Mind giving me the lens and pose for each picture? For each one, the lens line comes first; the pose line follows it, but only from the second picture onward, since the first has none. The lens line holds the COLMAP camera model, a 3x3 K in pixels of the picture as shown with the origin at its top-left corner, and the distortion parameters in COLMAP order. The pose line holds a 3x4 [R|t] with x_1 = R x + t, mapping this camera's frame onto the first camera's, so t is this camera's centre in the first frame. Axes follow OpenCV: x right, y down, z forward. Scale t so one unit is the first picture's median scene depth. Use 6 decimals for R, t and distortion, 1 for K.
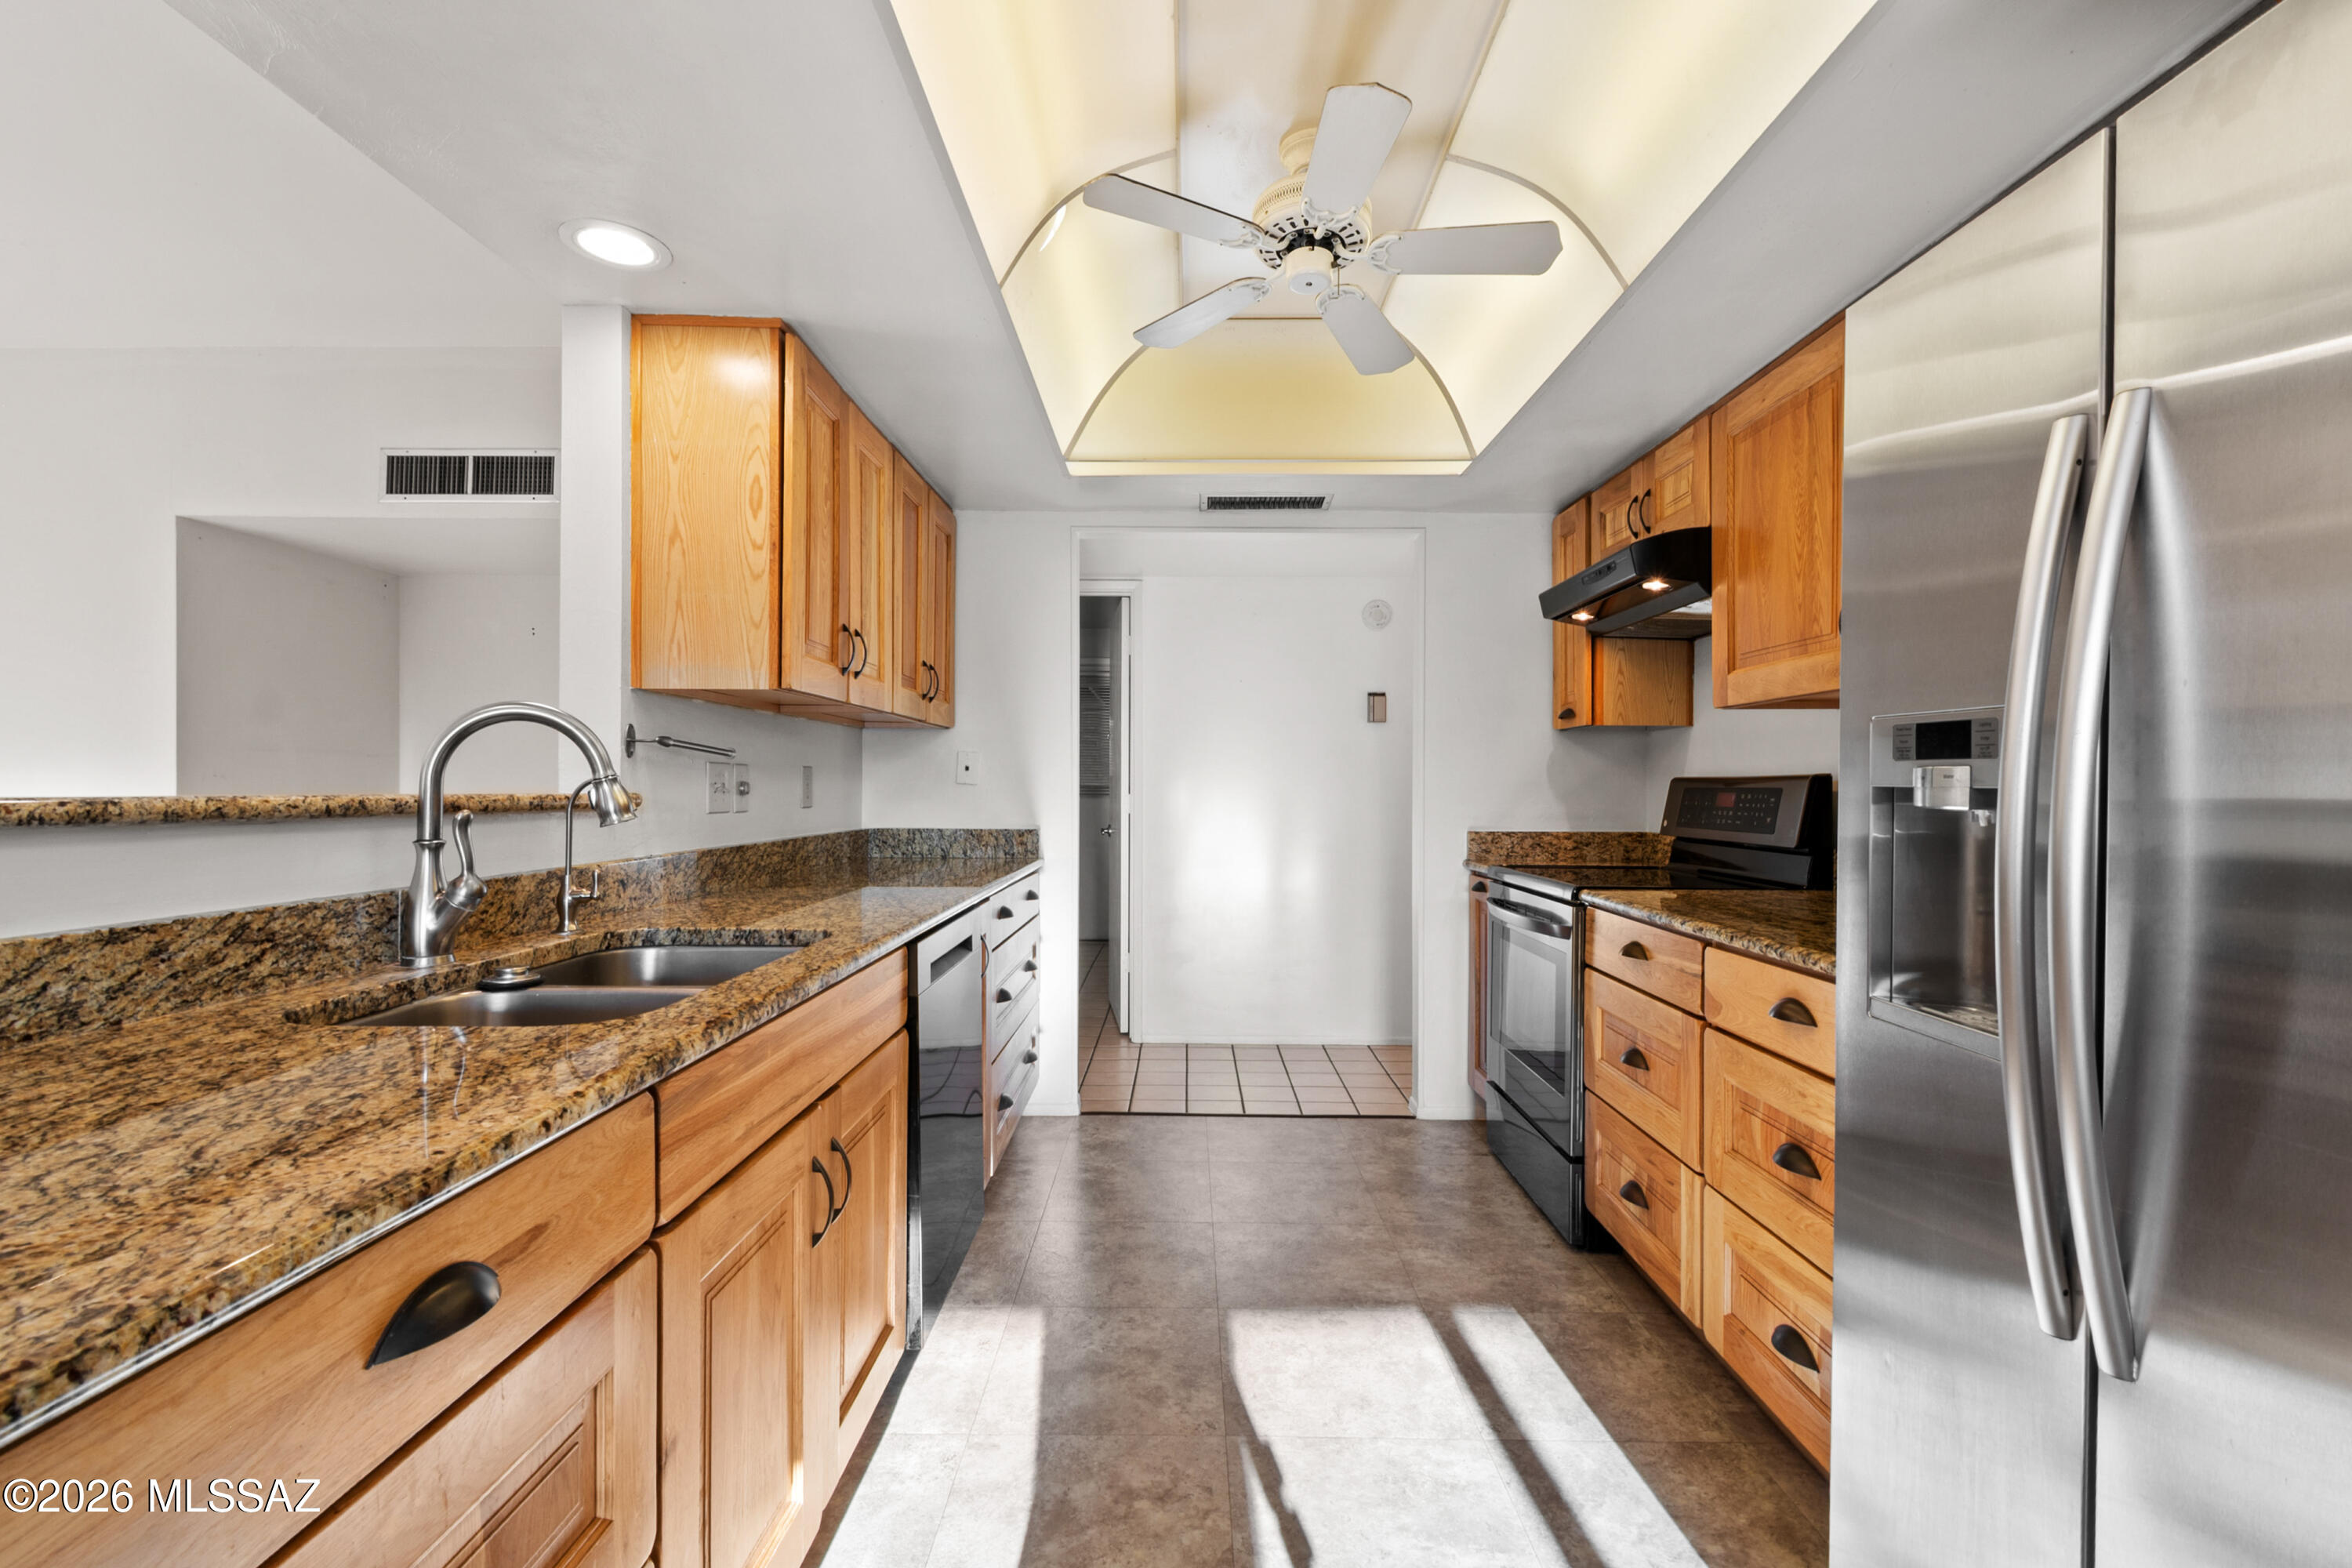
lens RADIAL K [[1056.4, 0, 1172.8], [0, 1056.4, 783.8], [0, 0, 1]] dist [0.008681, -0.005055]
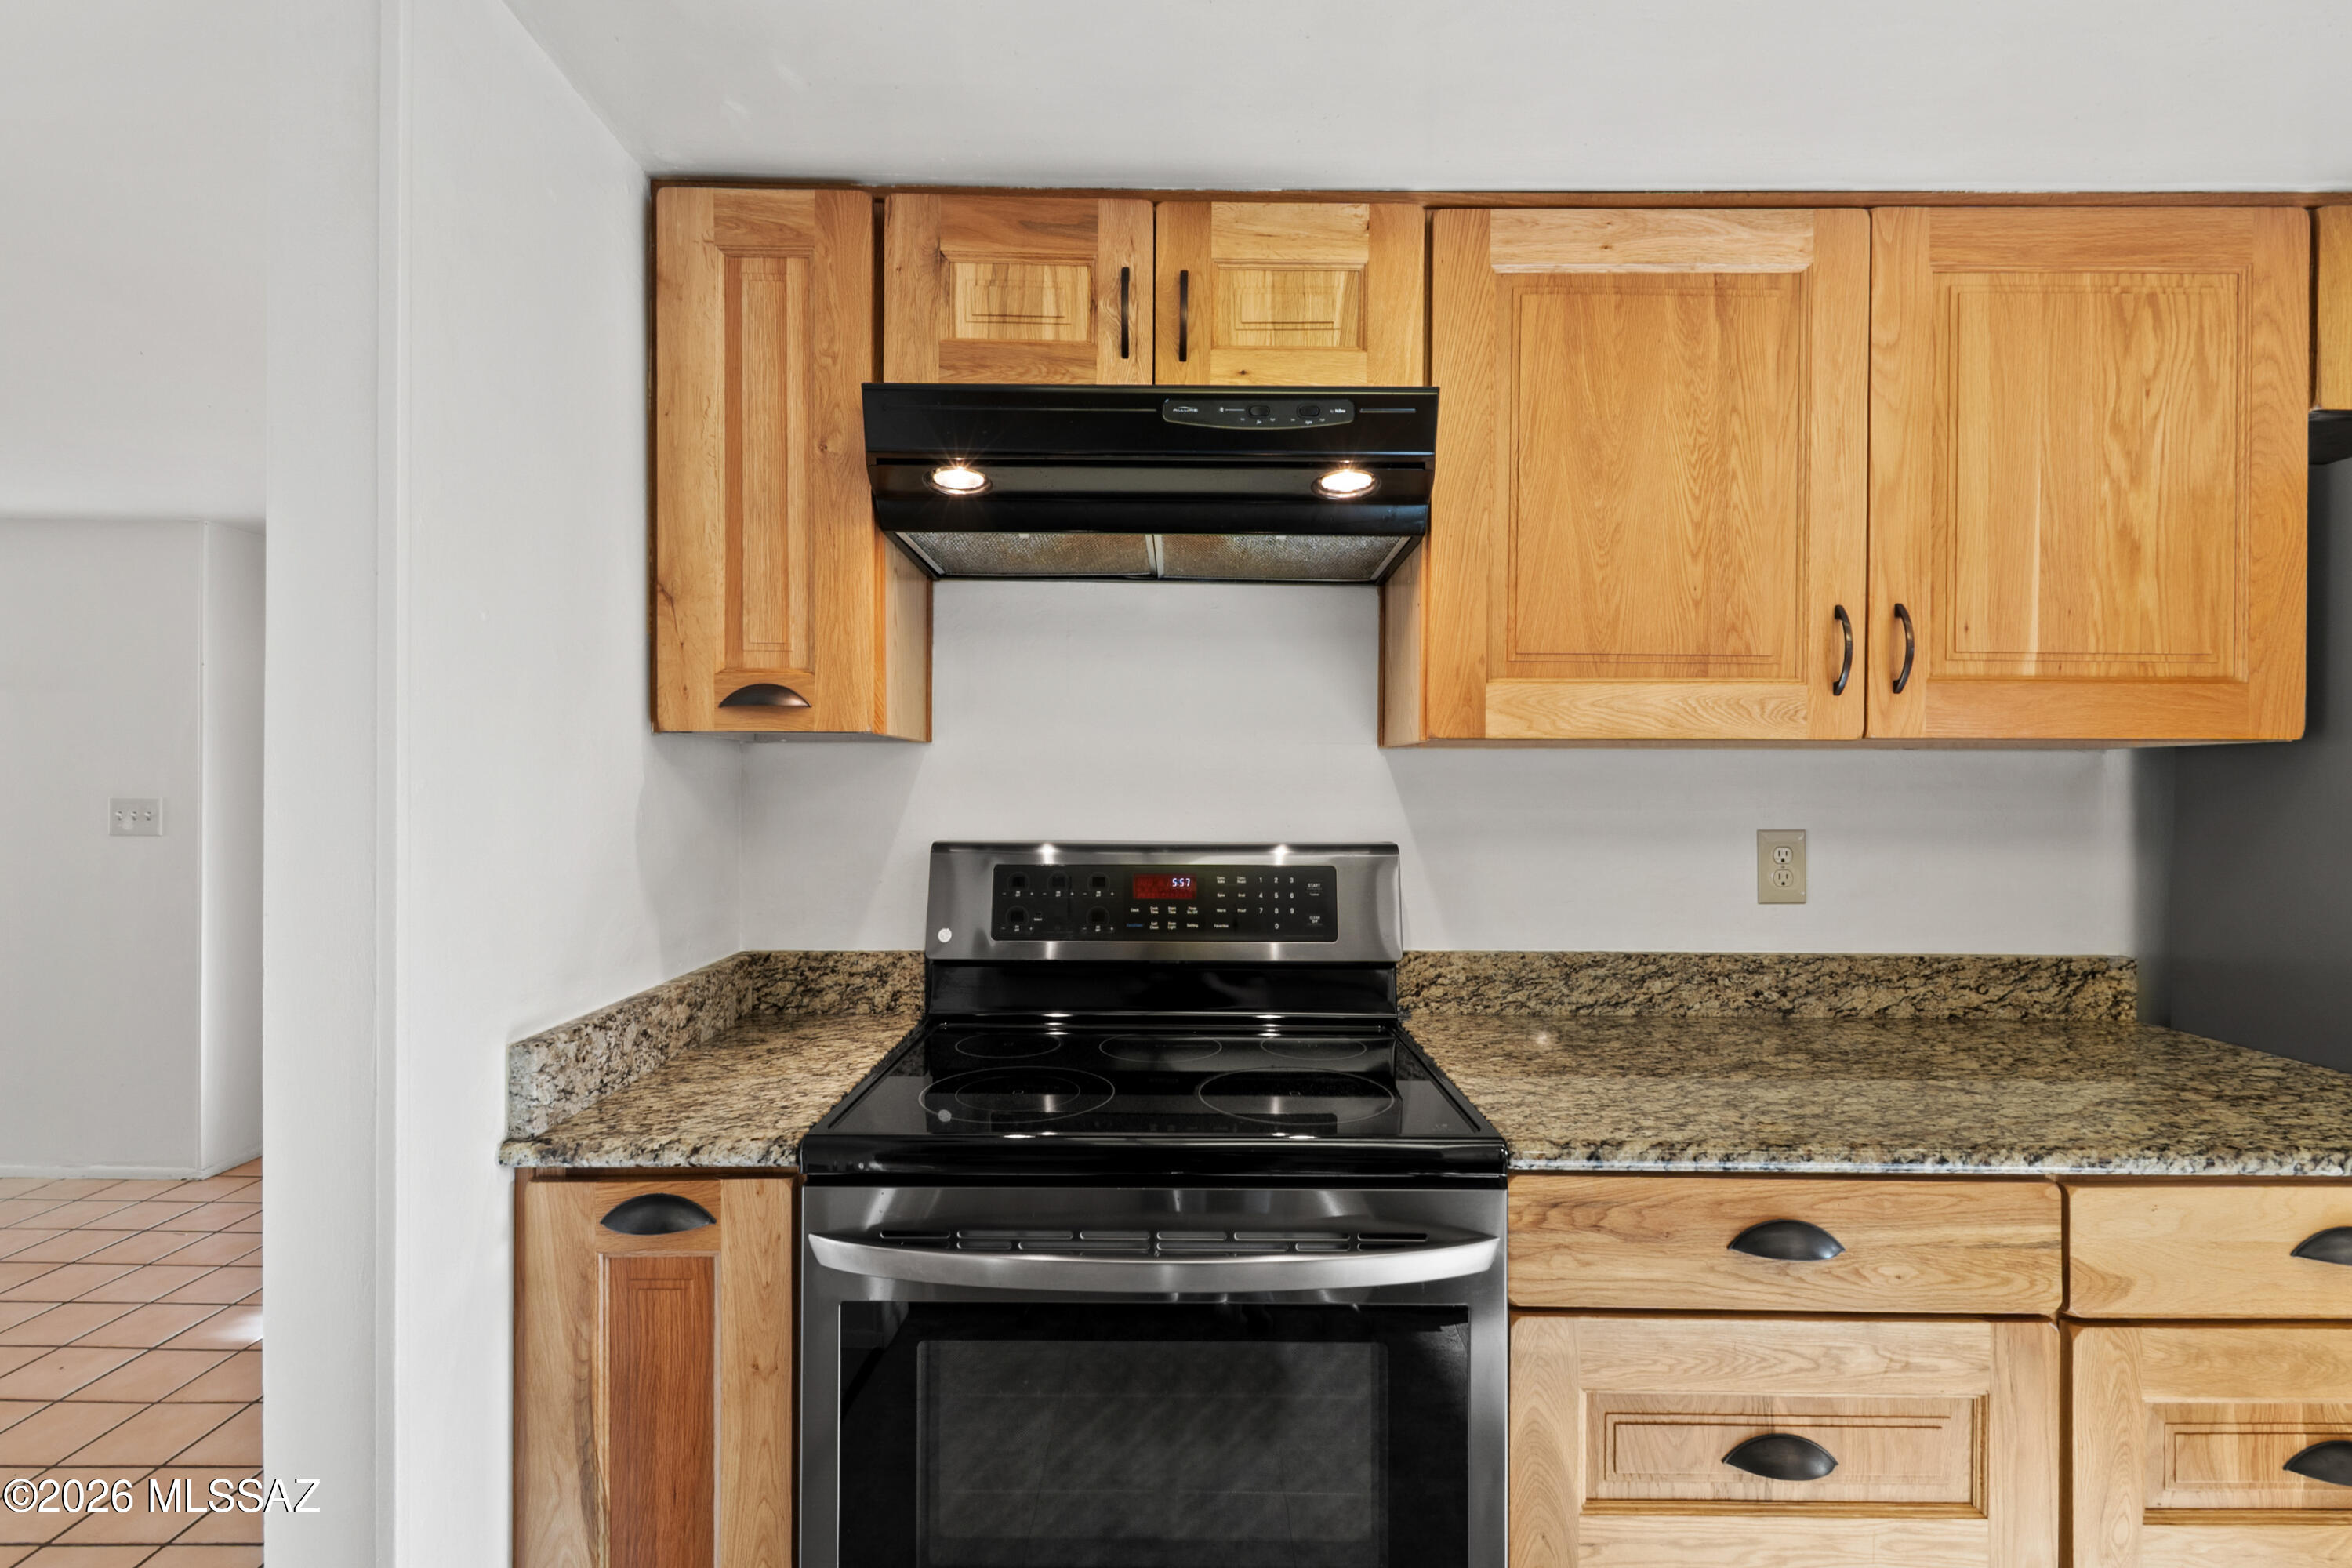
lens RADIAL K [[1056.4, 0, 1174.6], [0, 1056.4, 784.6], [0, 0, 1]] dist [0.008681, -0.005055]
pose [[-0.014203, -0.006204, 0.999880, -0.051982], [-0.008891, 0.999942, 0.006078, -0.054329], [-0.999860, -0.008803, -0.014257, 1.269100]]
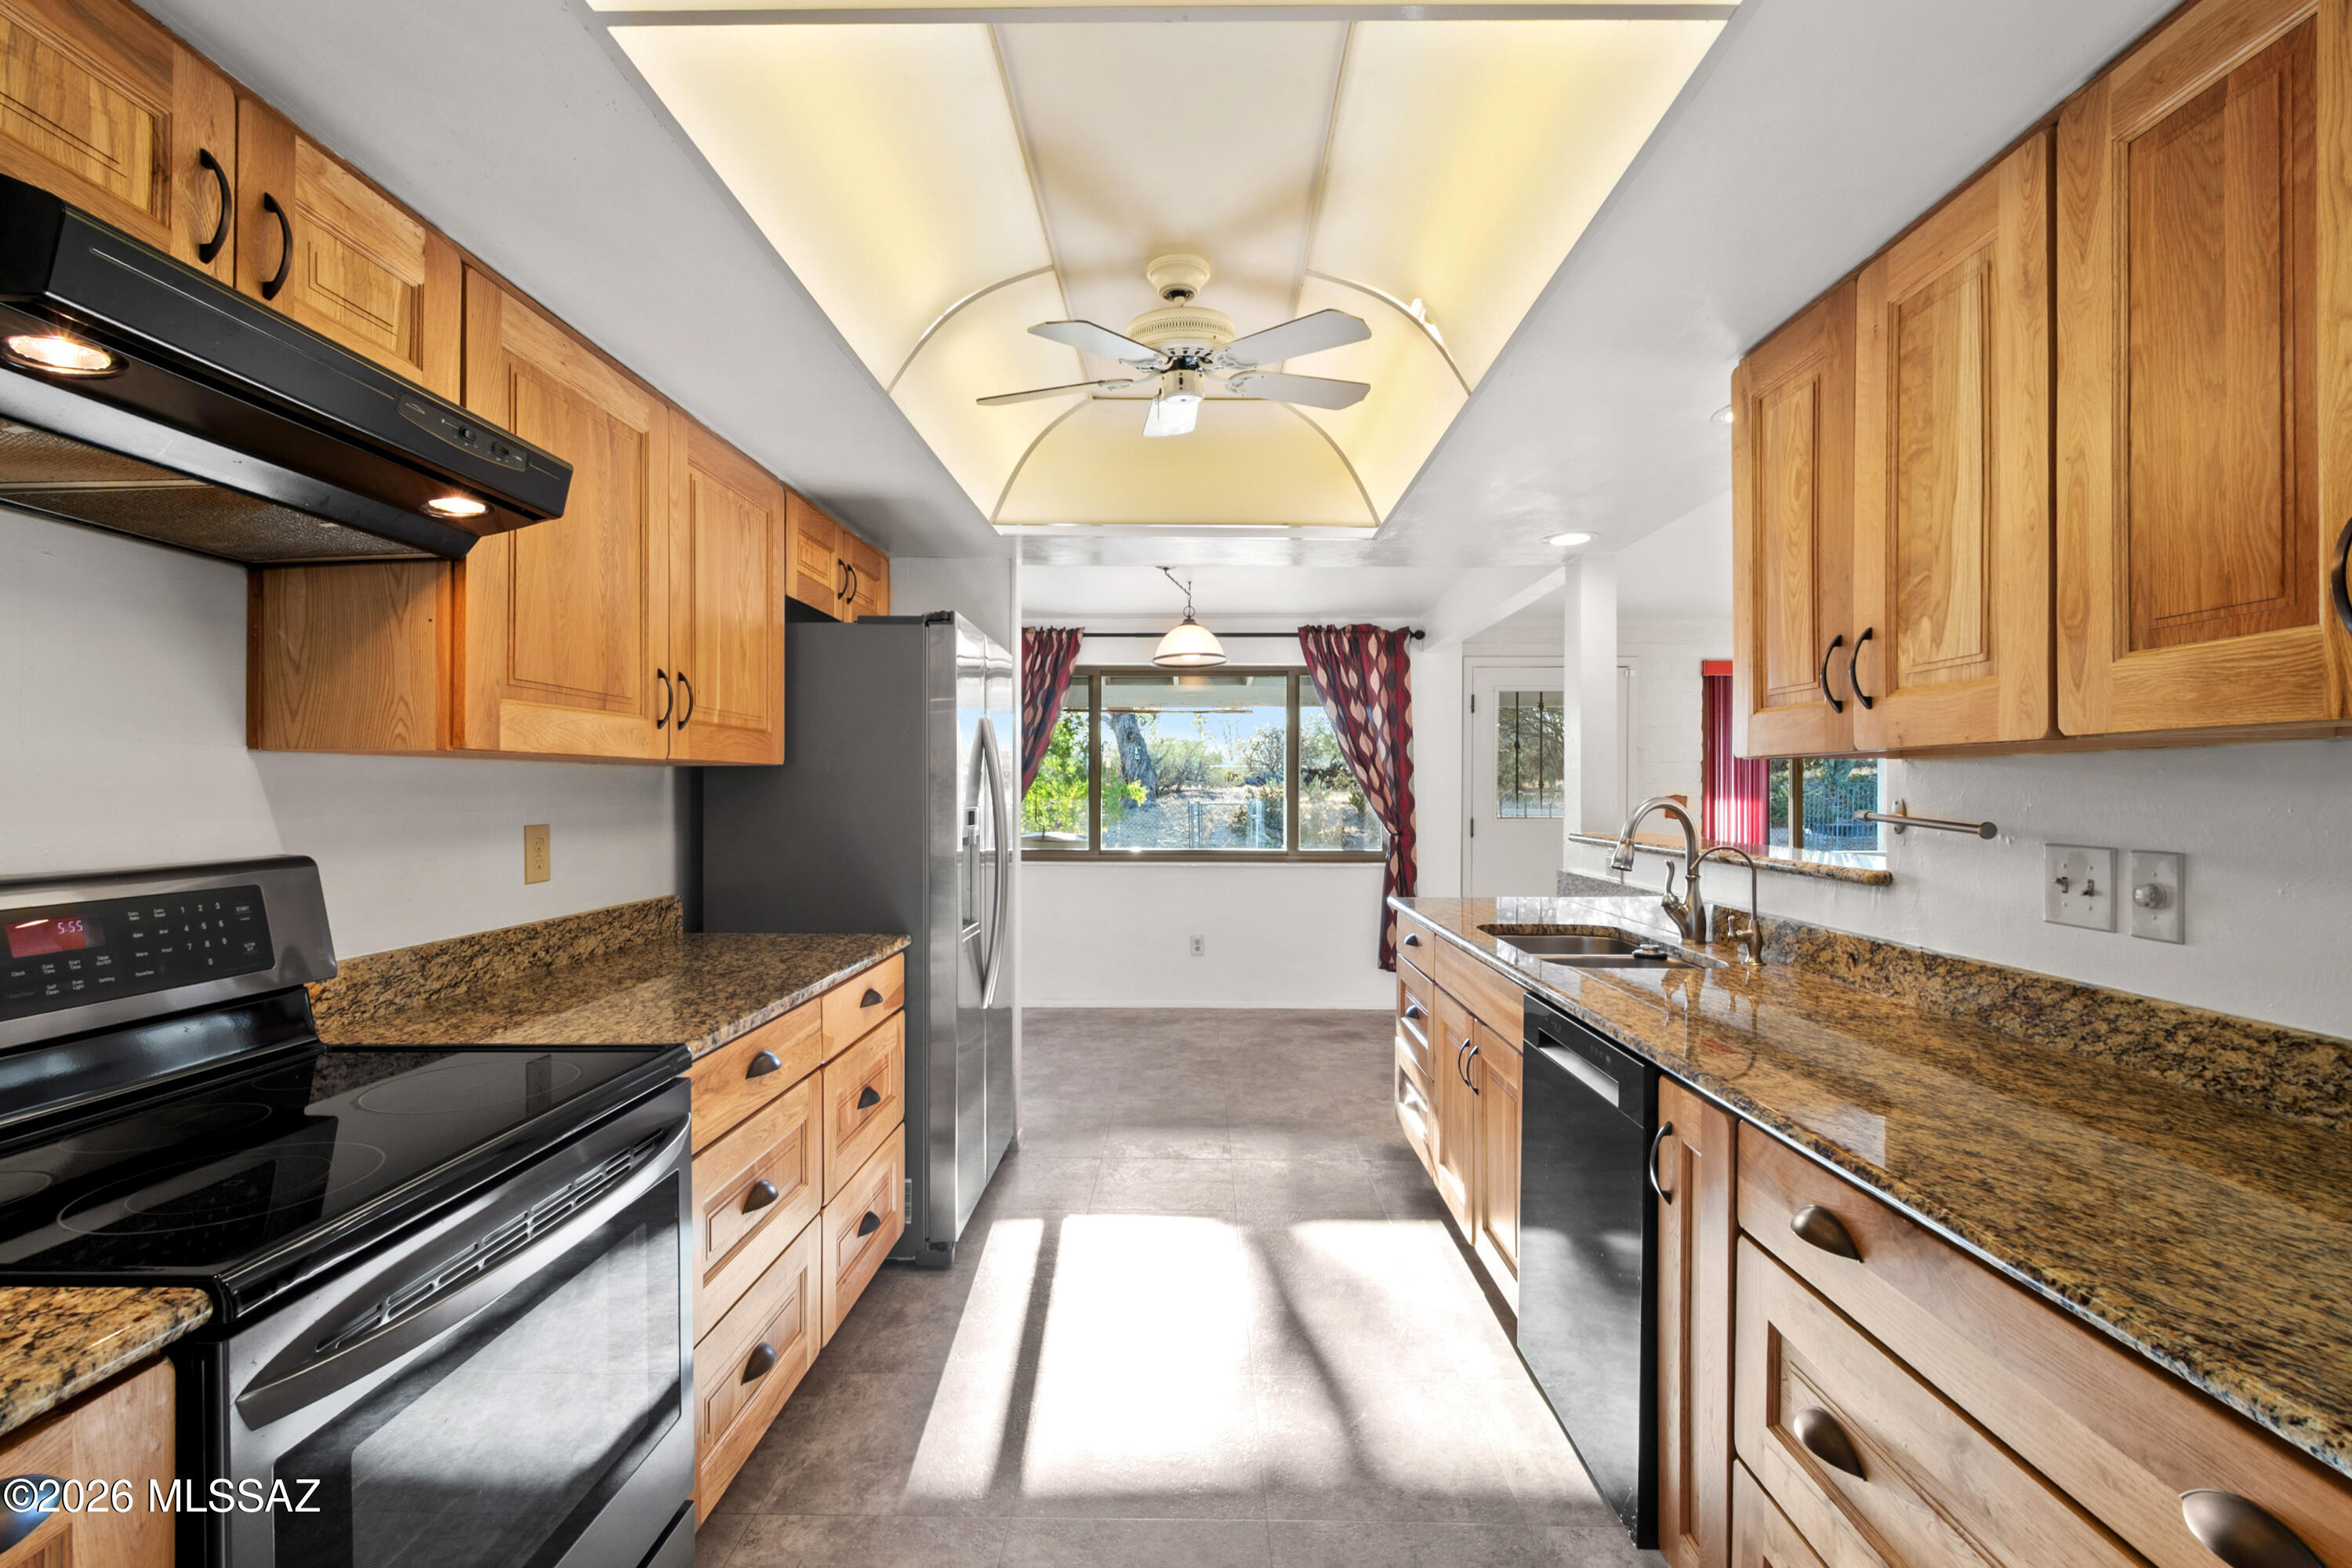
lens RADIAL K [[1056.4, 0, 1174.1], [0, 1056.4, 791.8], [0, 0, 1]] dist [0.008681, -0.005055]
pose [[-0.999963, -0.004766, 0.007131, 0.109265], [-0.004772, 0.999988, -0.000878, -0.053490], [-0.007127, -0.000912, -0.999974, 1.784862]]
